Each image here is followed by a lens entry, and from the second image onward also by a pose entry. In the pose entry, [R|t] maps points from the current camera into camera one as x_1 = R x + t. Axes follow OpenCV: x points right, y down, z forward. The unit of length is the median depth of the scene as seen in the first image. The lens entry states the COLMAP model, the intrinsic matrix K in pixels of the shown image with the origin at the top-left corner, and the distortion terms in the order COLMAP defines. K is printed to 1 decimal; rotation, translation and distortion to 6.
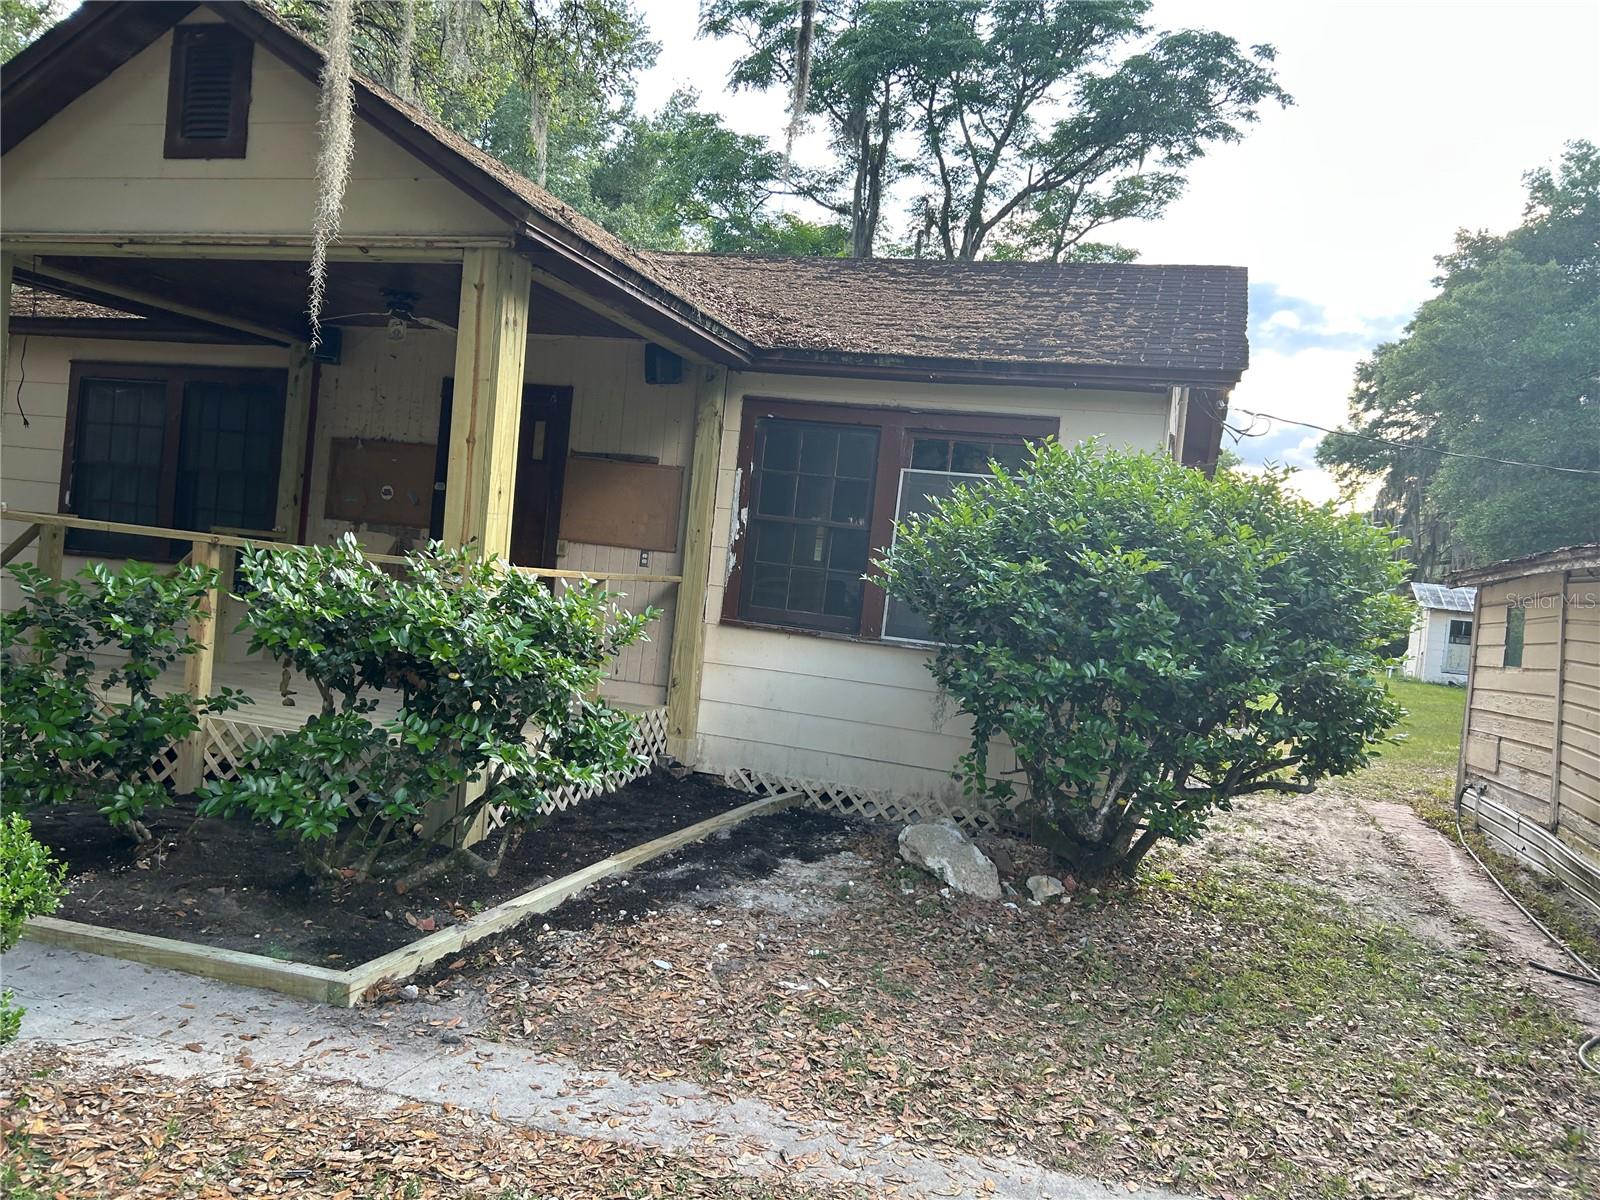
lens RADIAL K [[1218.3, 0, 815.8], [0, 1218.3, 603.4], [0, 0, 1]] dist [0.058965, -0.062247]
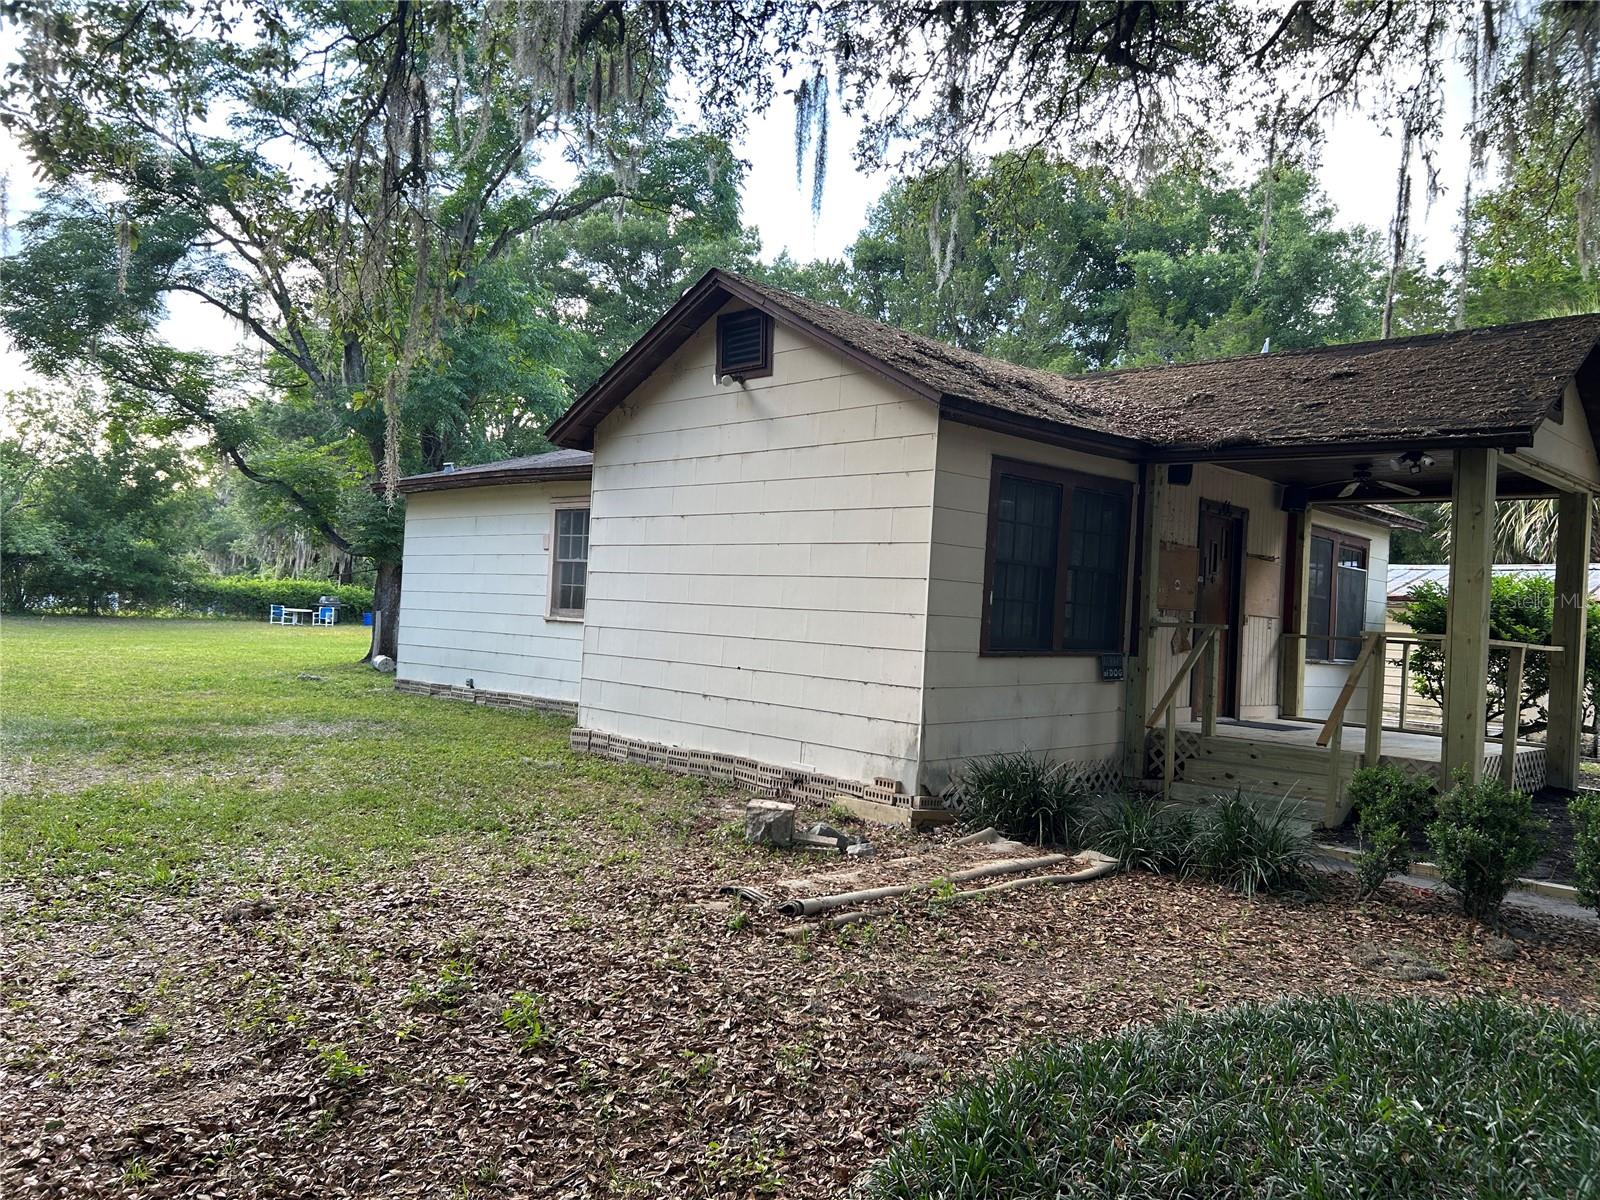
lens RADIAL K [[1218.3, 0, 799.3], [0, 1218.3, 601.3], [0, 0, 1]] dist [0.058965, -0.062247]
pose [[0.457467, -0.062429, 0.887033, -1.907484], [0.015865, 0.997947, 0.062053, -0.182361], [-0.889085, -0.014315, 0.457518, 0.880980]]
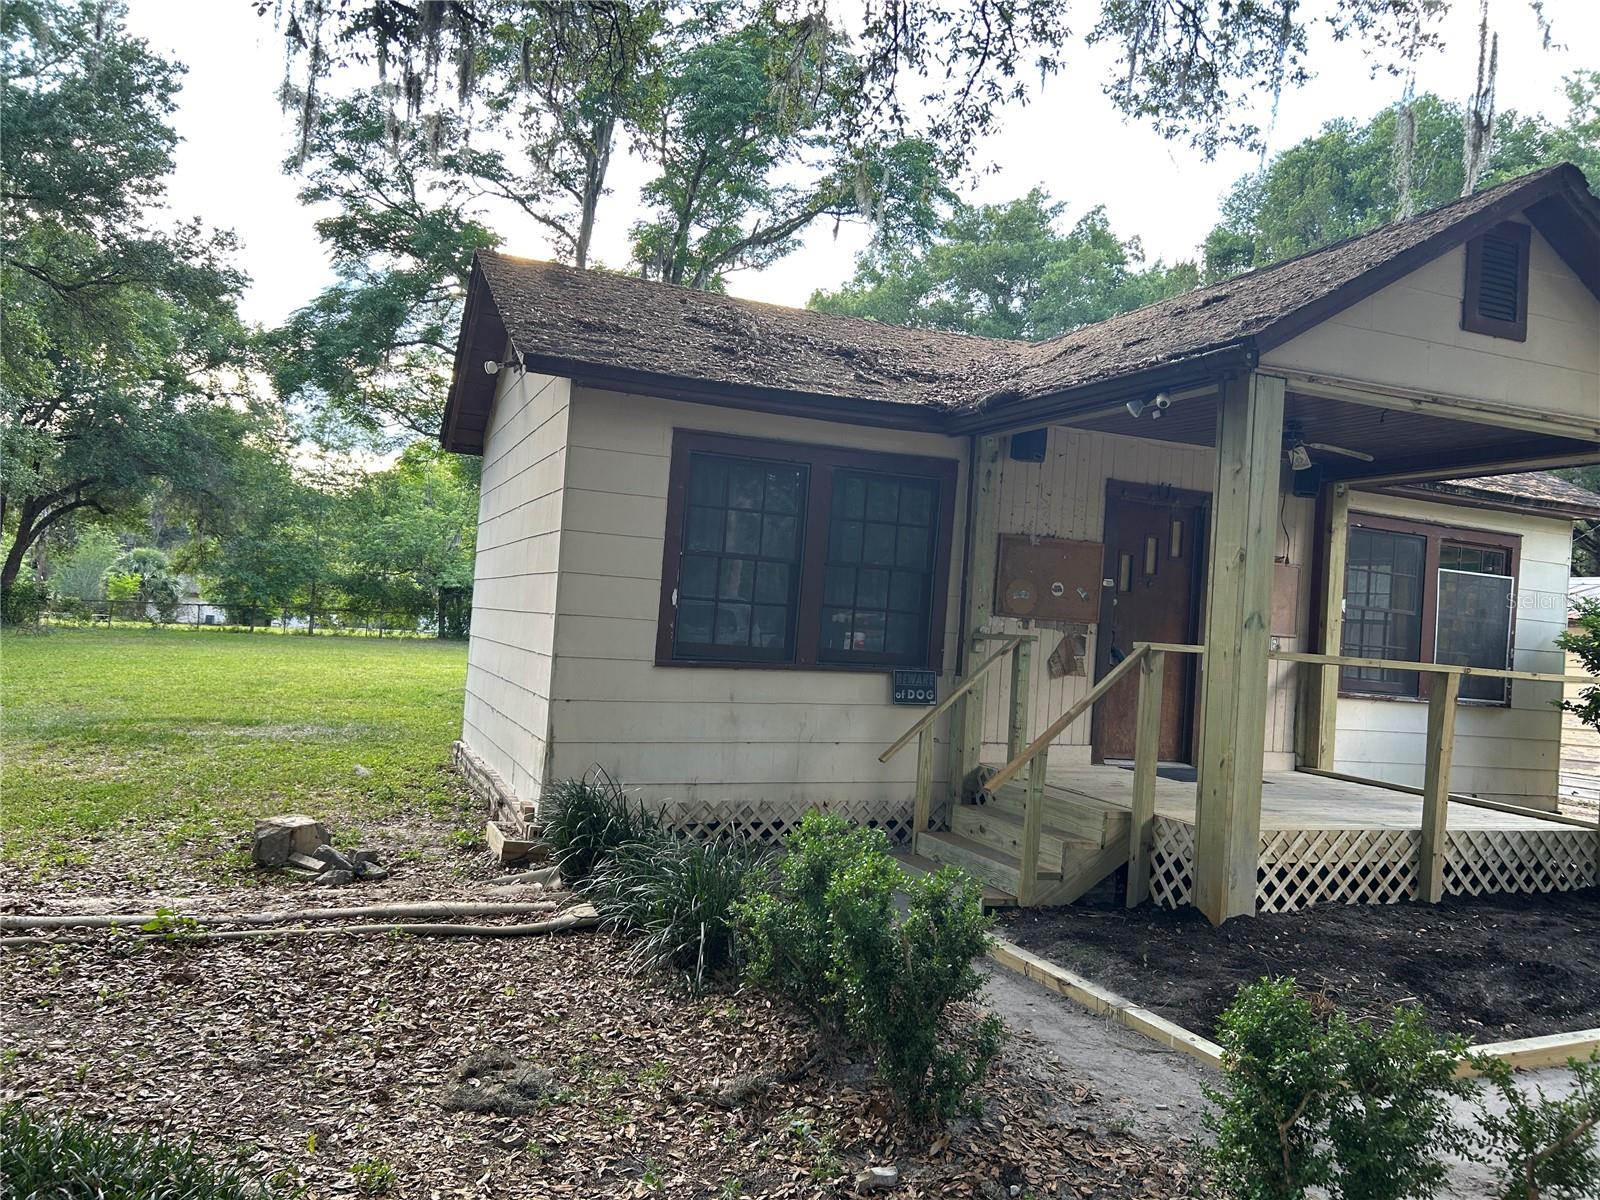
lens RADIAL K [[1218.3, 0, 808.4], [0, 1218.3, 601.5], [0, 0, 1]] dist [0.058965, -0.062247]
pose [[0.765998, -0.035142, 0.641882, -1.326496], [0.027734, 0.999382, 0.021617, -0.123858], [-0.642245, 0.001243, 0.766499, 0.416151]]
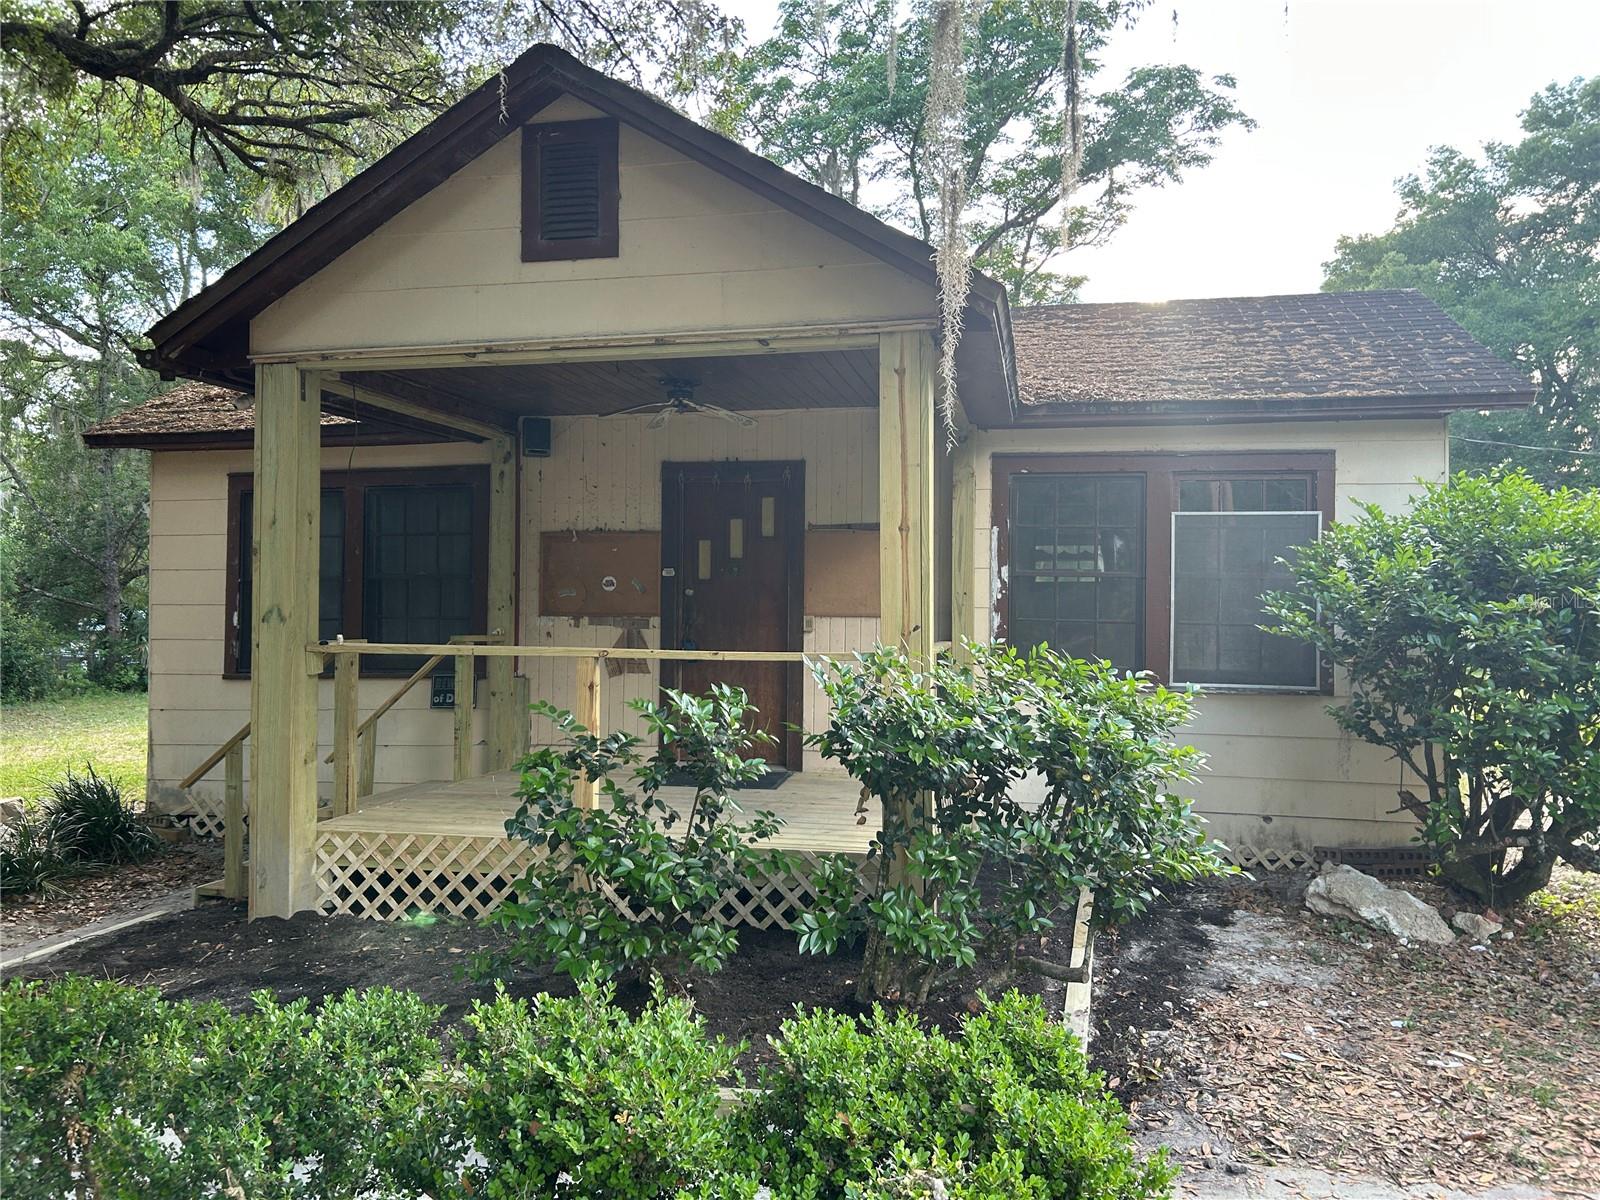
lens RADIAL K [[1218.3, 0, 803.8], [0, 1218.3, 595.3], [0, 0, 1]] dist [0.058965, -0.062247]
pose [[0.991881, -0.091203, 0.088619, -0.328141], [0.094452, 0.994977, -0.033175, -0.040215], [-0.085148, 0.041276, 0.995513, 0.034694]]
